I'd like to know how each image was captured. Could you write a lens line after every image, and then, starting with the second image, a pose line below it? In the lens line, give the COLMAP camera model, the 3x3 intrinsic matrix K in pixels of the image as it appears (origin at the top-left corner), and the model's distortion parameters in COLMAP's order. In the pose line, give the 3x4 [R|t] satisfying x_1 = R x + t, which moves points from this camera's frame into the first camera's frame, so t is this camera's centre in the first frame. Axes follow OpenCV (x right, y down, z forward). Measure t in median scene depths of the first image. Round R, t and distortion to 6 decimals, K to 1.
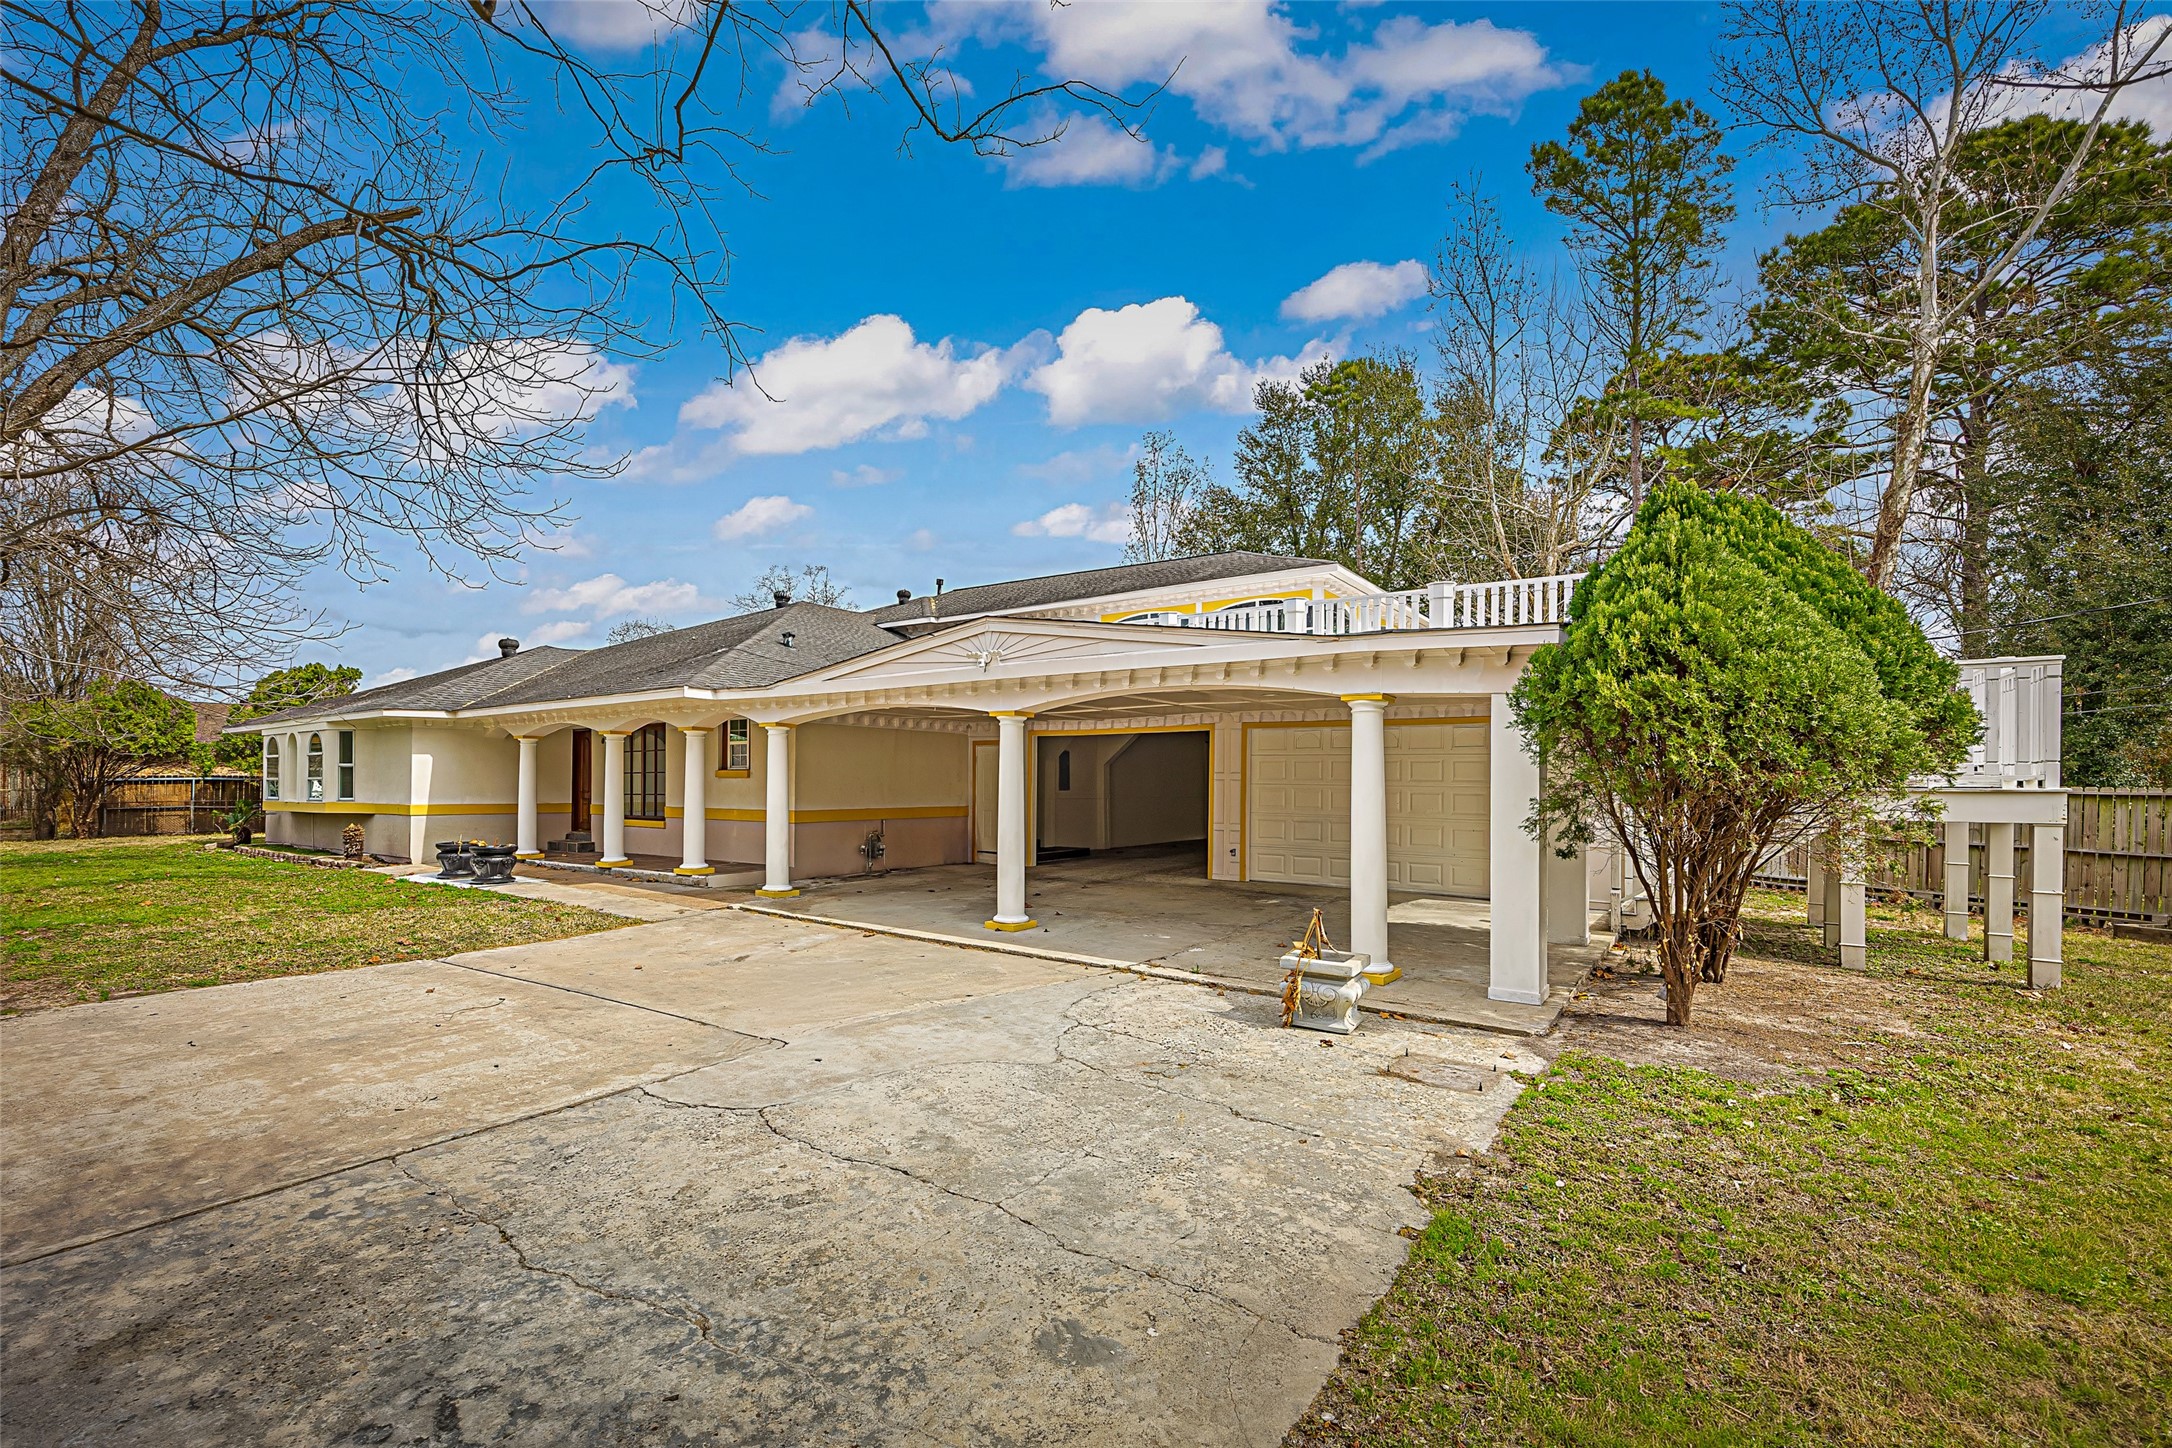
lens RADIAL K [[1069.3, 0, 1085.4], [0, 1069.3, 796.2], [0, 0, 1]] dist [-0.001500, -0.000312]
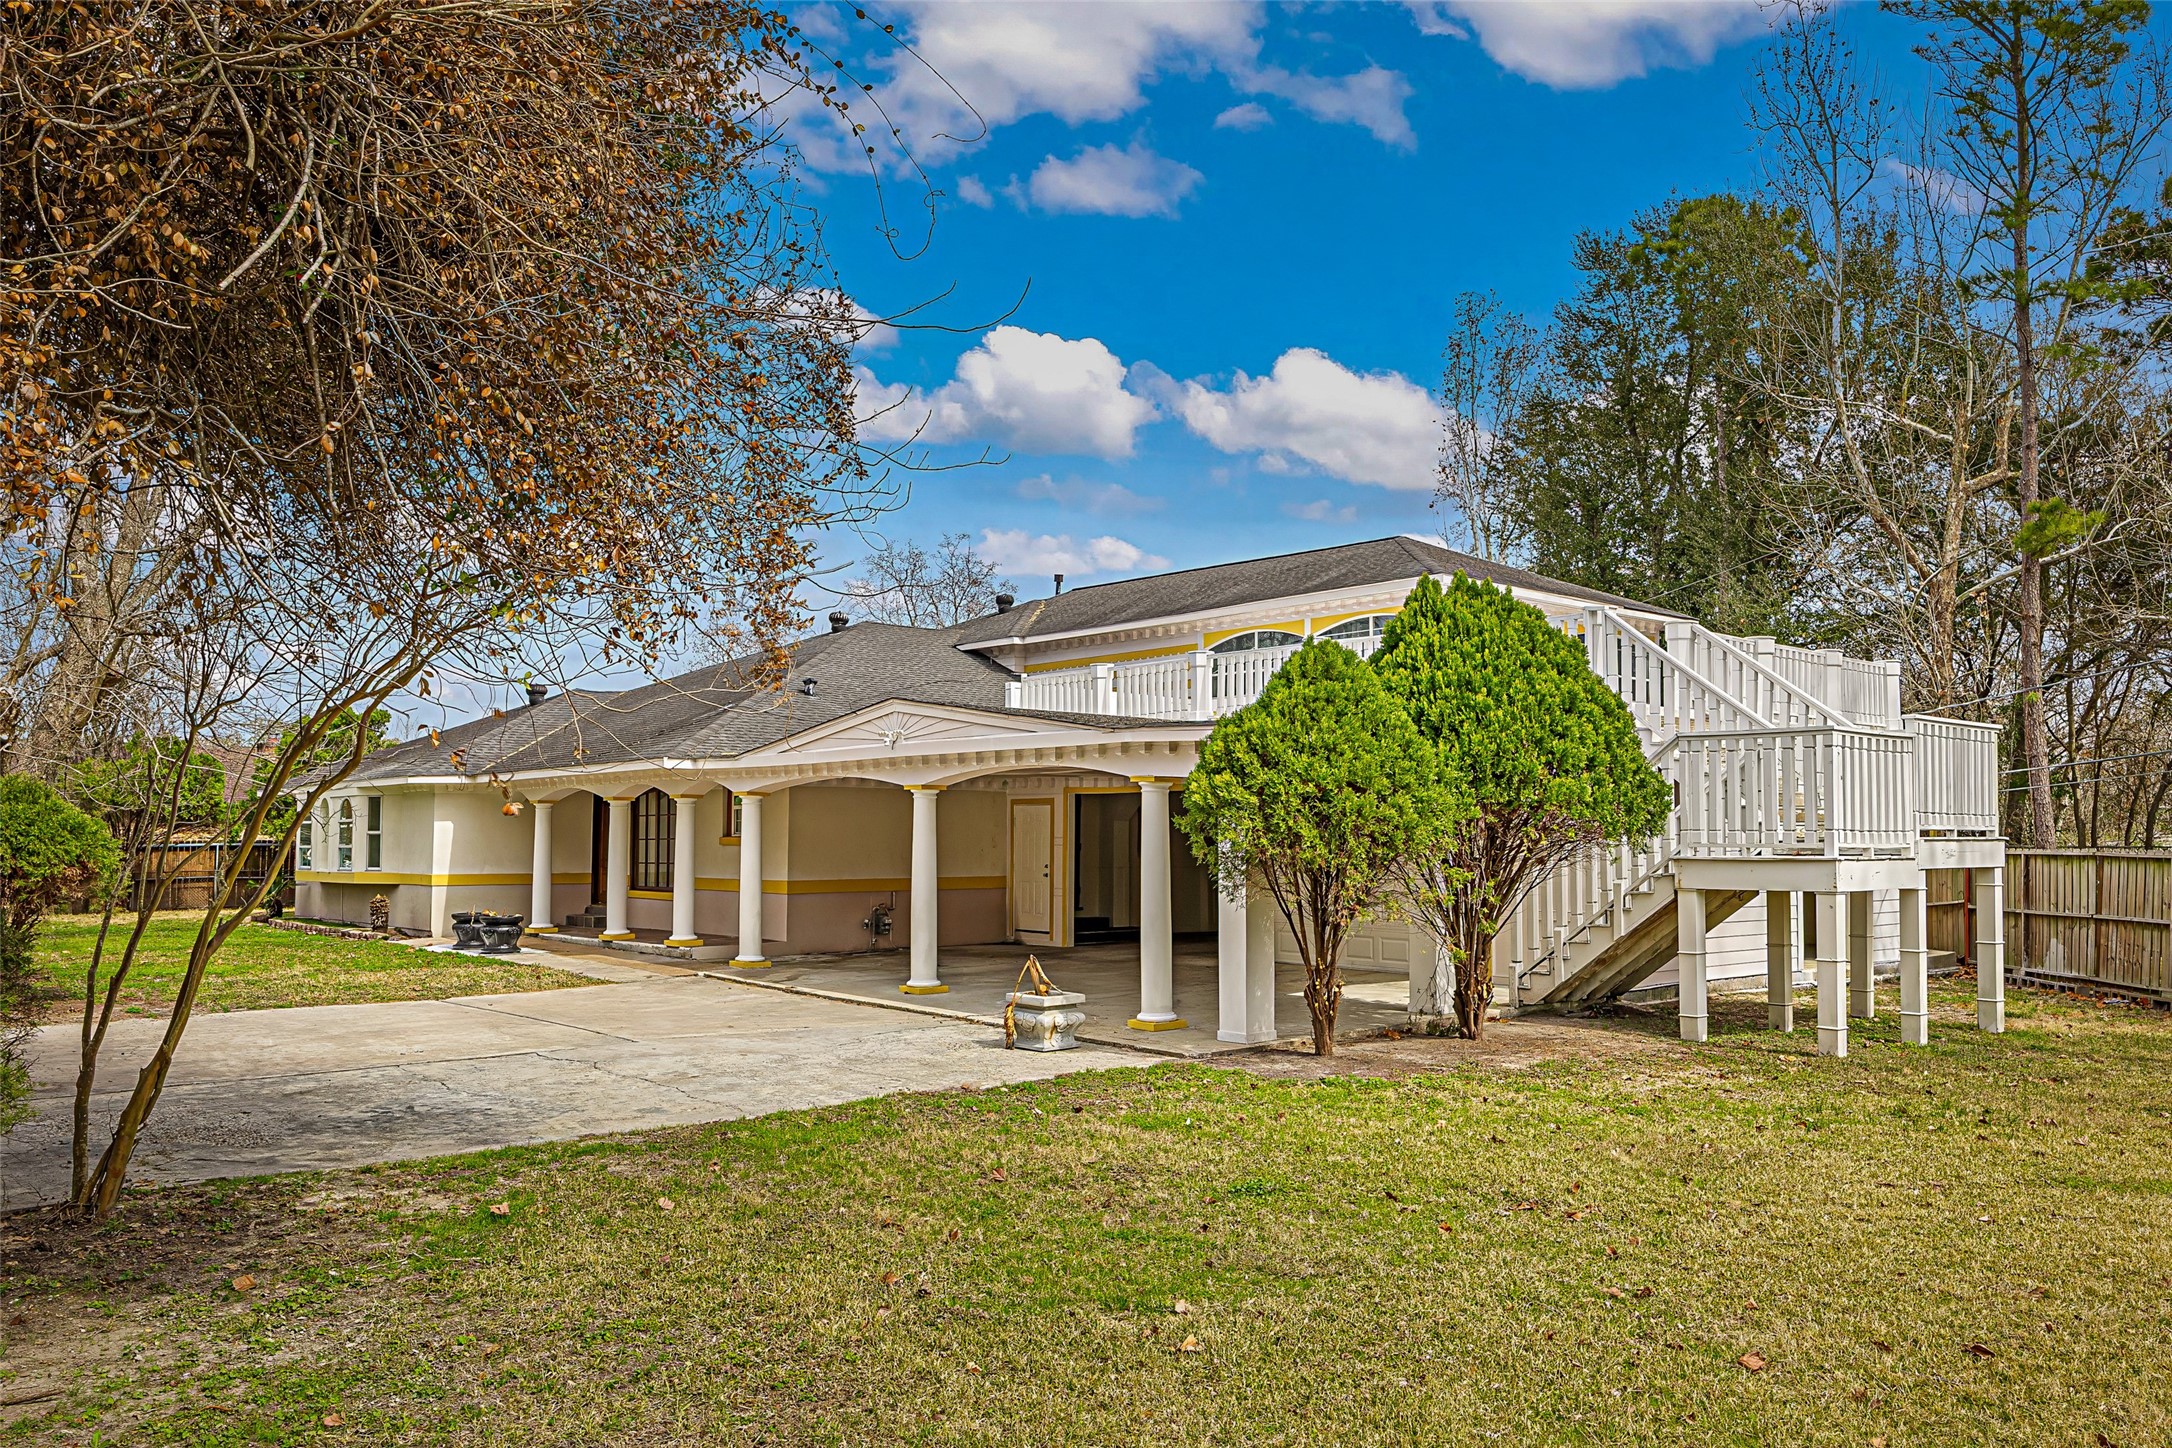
lens RADIAL K [[2298.2, 0, 1086.0], [0, 2298.2, 724.0], [0, 0, 1]] dist [-0.006899, -0.004629]
pose [[0.954757, -0.019537, -0.296744, 0.558407], [0.002049, 0.998248, -0.059129, -0.003975], [0.297379, 0.055845, 0.953125, -0.819600]]
